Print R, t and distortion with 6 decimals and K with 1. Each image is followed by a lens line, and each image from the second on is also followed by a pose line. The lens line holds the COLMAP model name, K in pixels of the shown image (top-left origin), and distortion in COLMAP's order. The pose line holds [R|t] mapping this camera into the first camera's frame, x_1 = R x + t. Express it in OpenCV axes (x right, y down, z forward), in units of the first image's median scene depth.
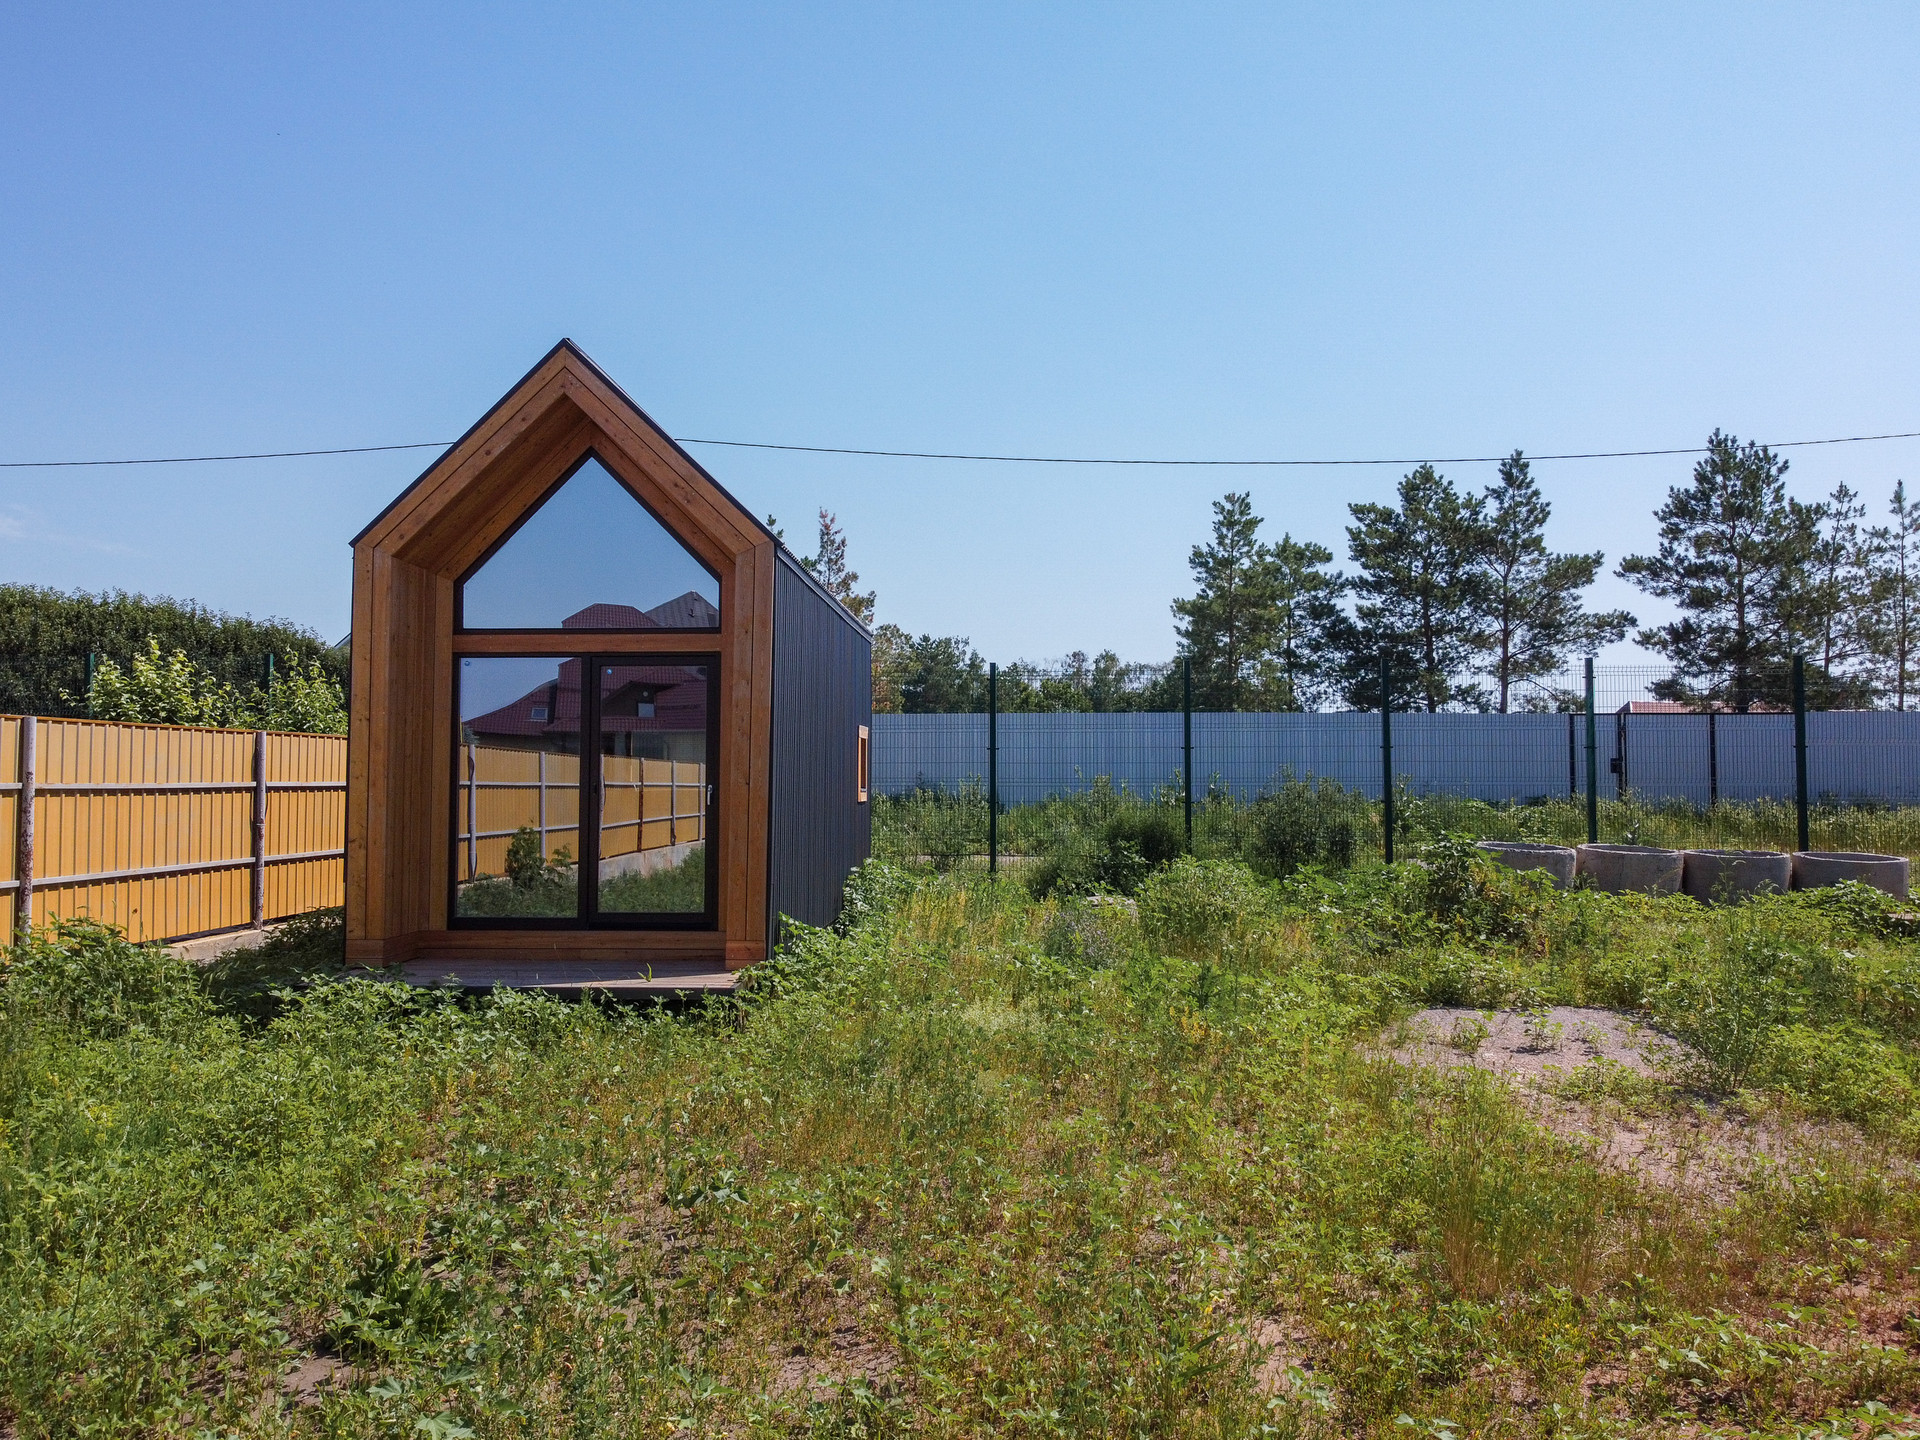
lens RADIAL K [[1459.8, 0, 948.0], [0, 1459.8, 715.9], [0, 0, 1]] dist [-0.008435, 0.003015]
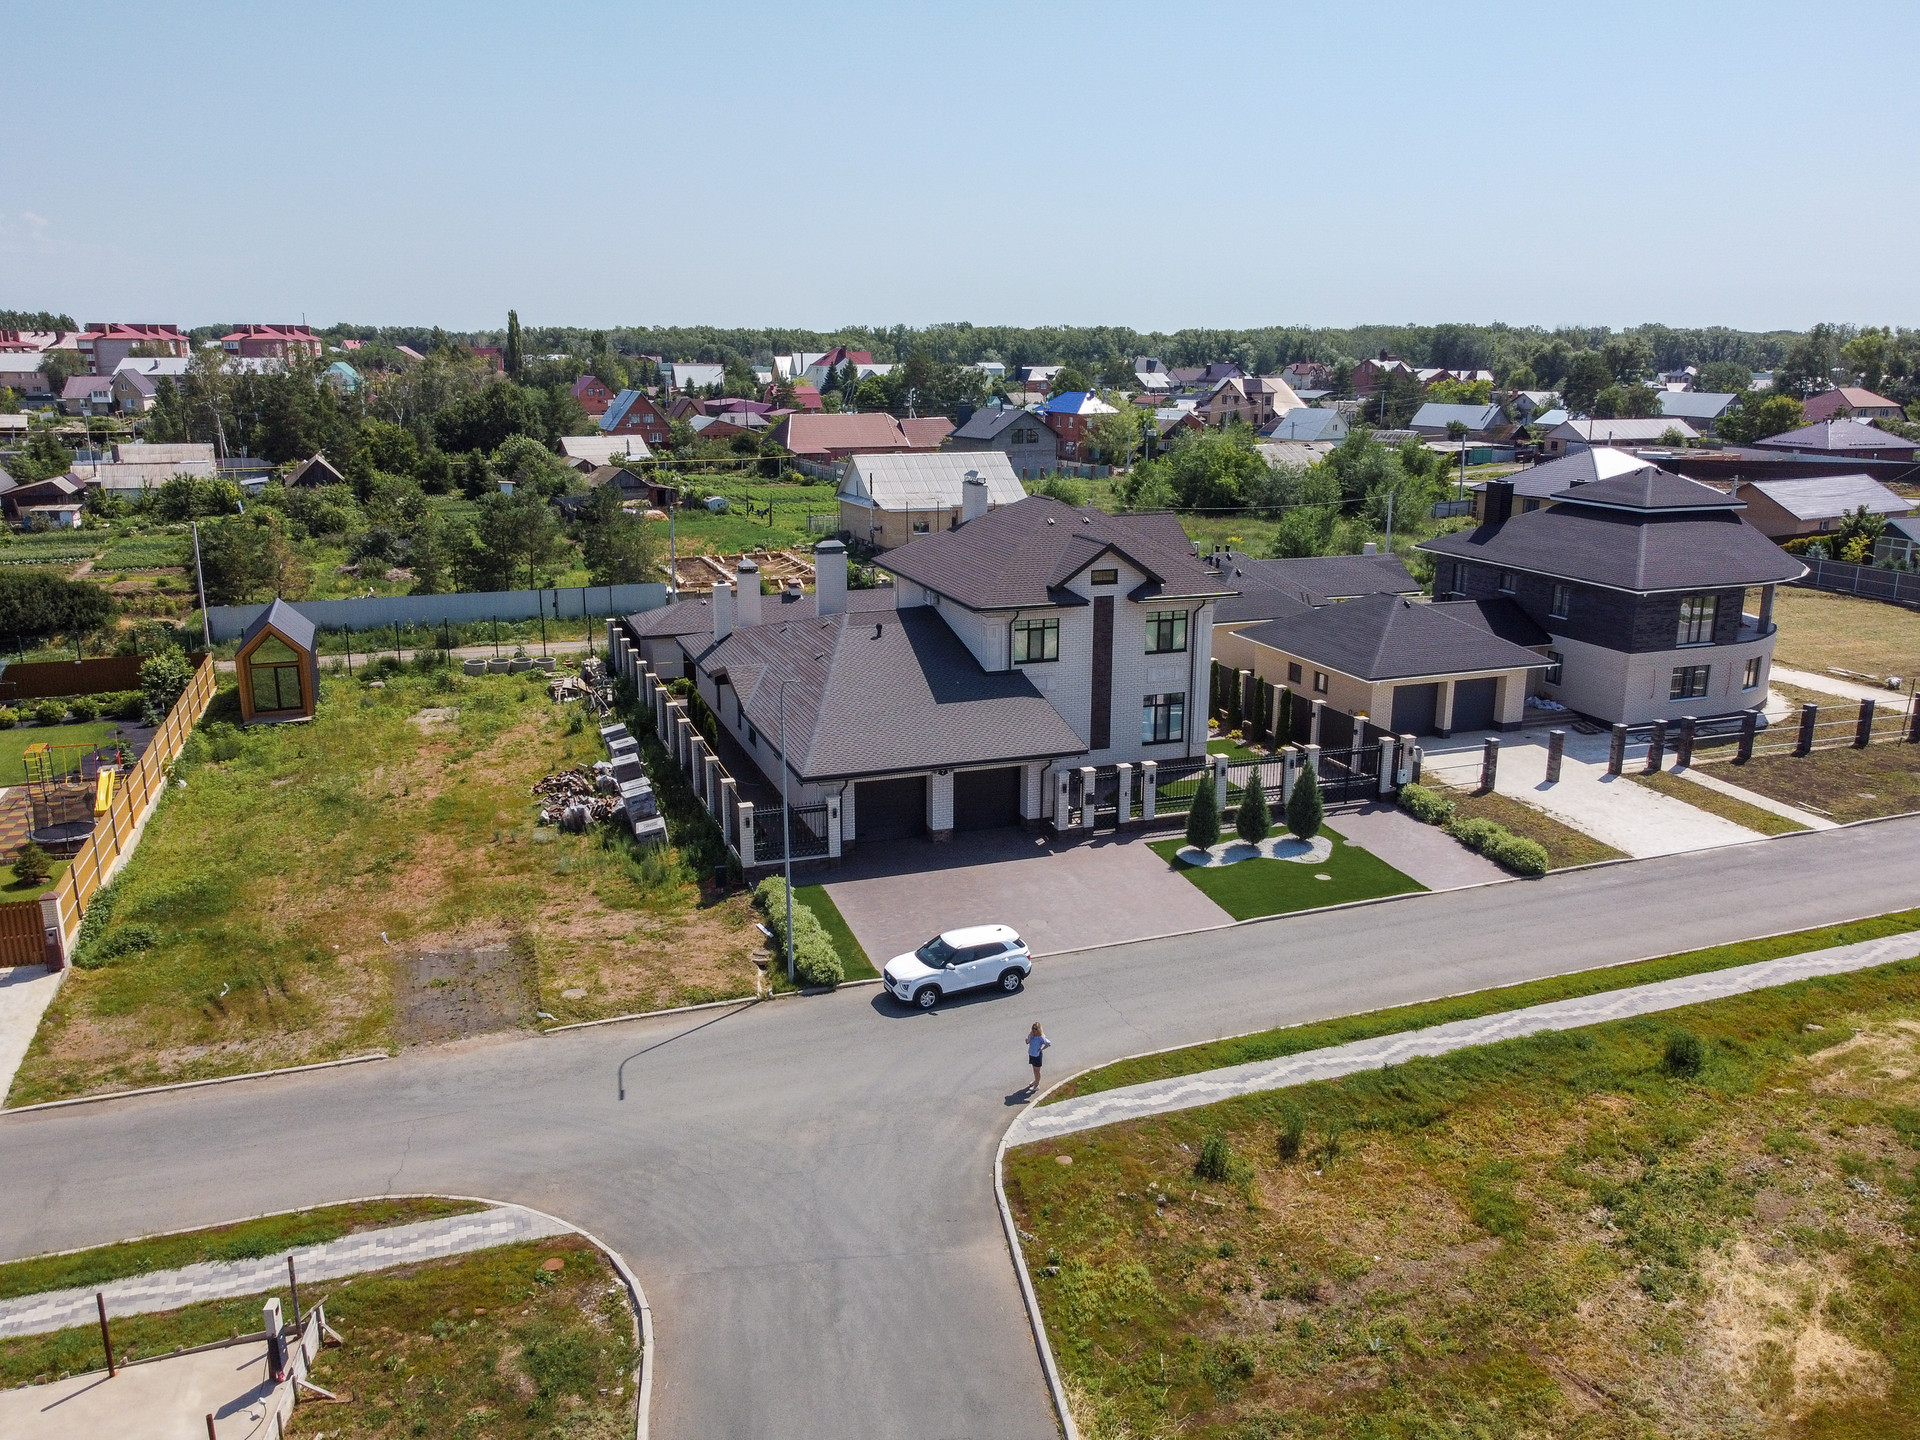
lens RADIAL K [[1459.8, 0, 957.9], [0, 1459.8, 706.5], [0, 0, 1]] dist [-0.008435, 0.003015]
pose [[0.913625, -0.095610, 0.395156, -0.057351], [-0.019807, 0.960333, 0.278152, -1.583417], [-0.406075, -0.261954, 0.875490, -5.373579]]
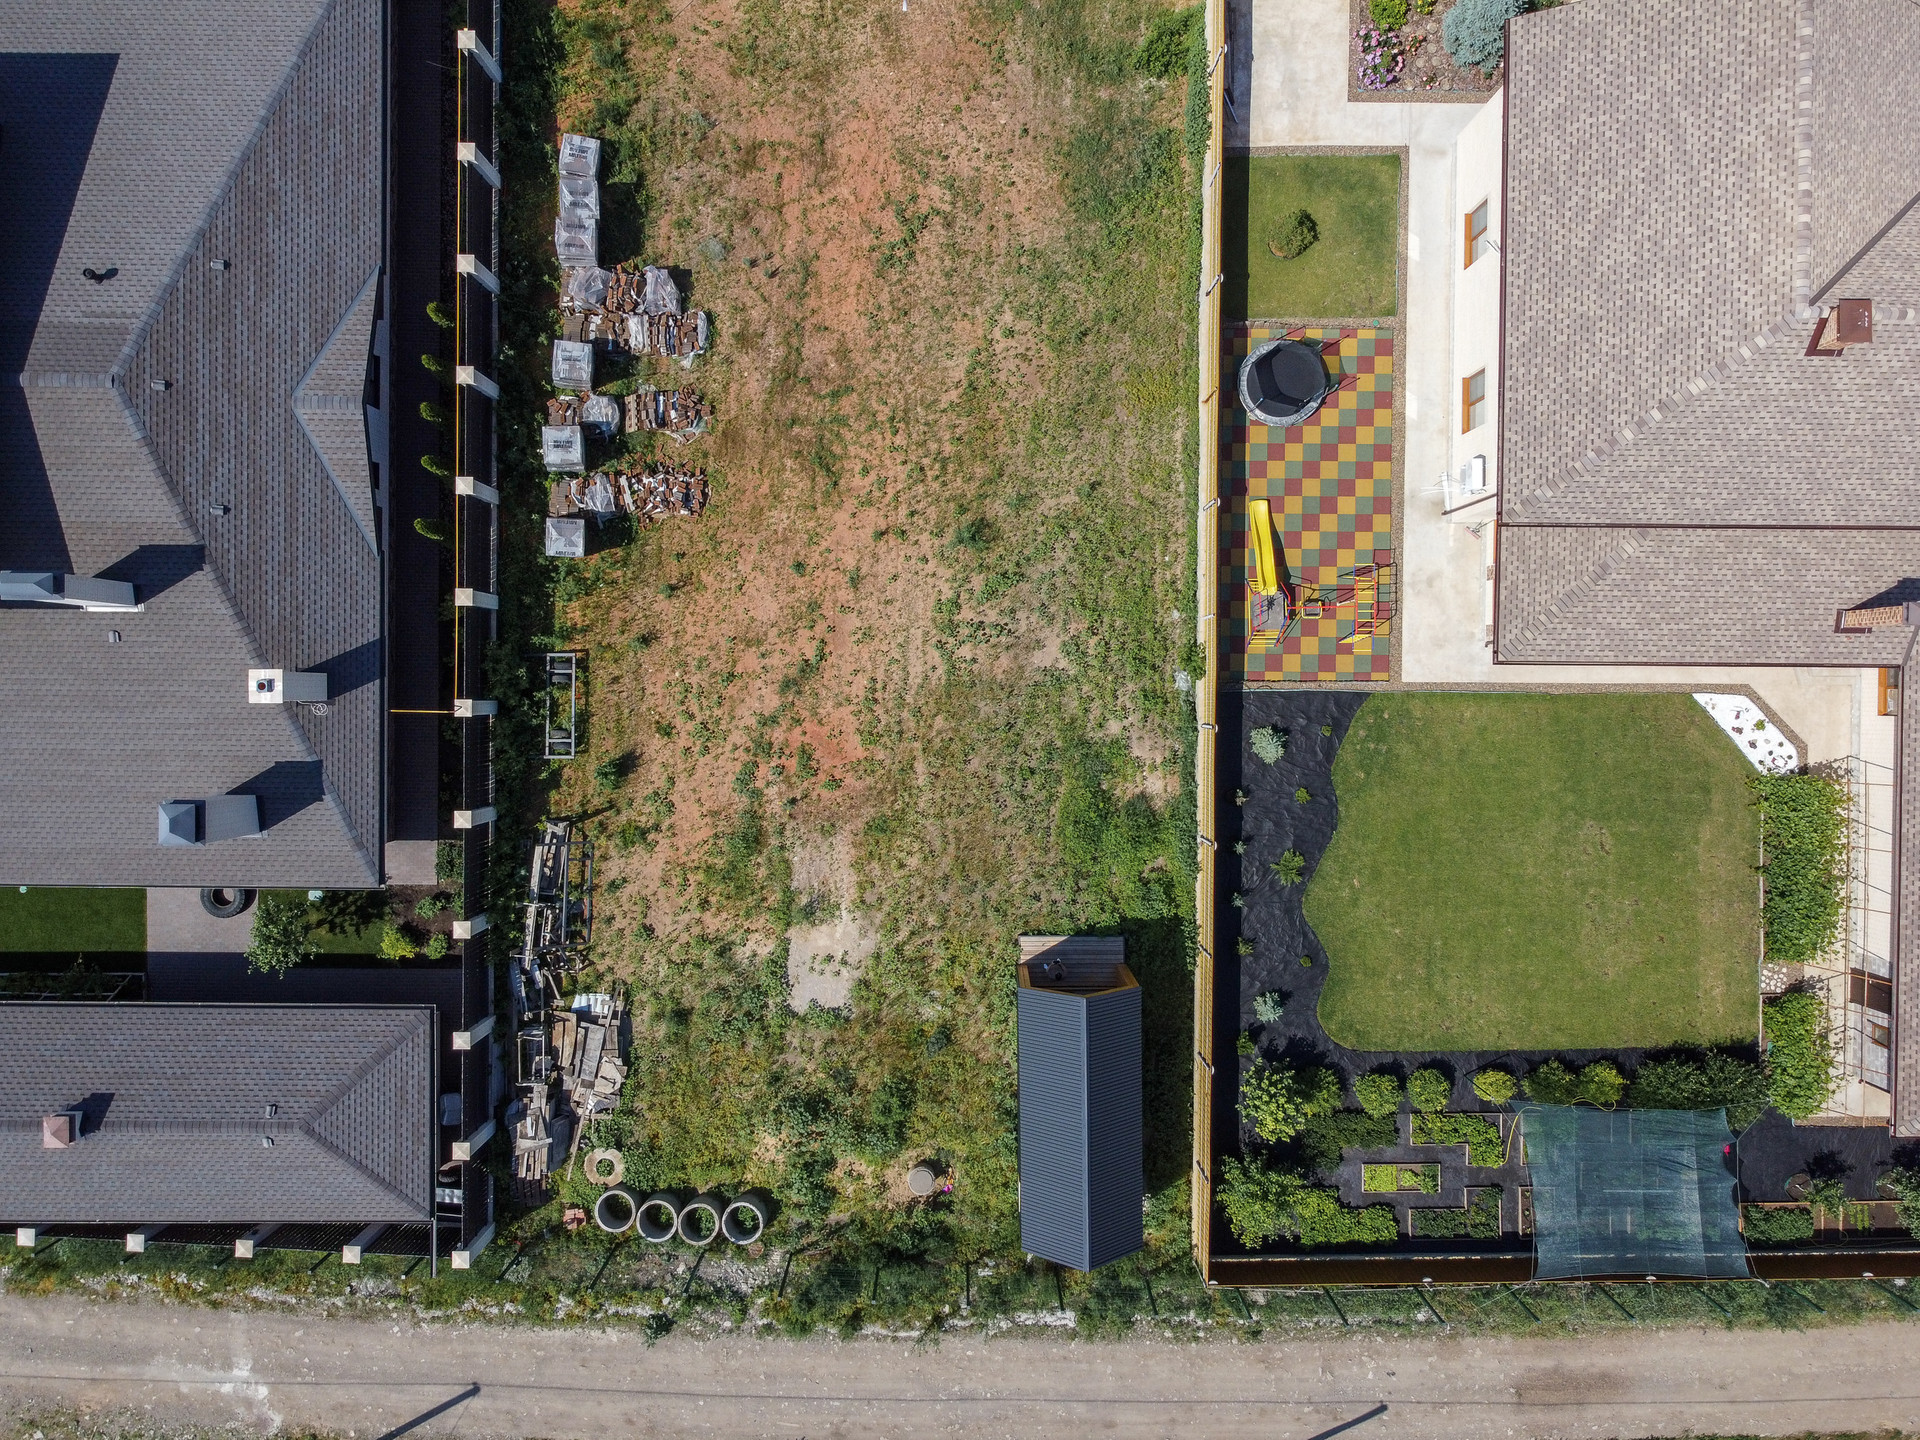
lens RADIAL K [[1341.9, 0, 955.2], [0, 1341.9, 716.2], [0, 0, 1]] dist [-0.005958, -0.000969]
pose [[-0.998192, 0.060106, -0.000673, 0.006101], [0.001817, 0.041375, 0.999142, -3.097965], [0.060083, 0.997334, -0.041409, 0.403336]]
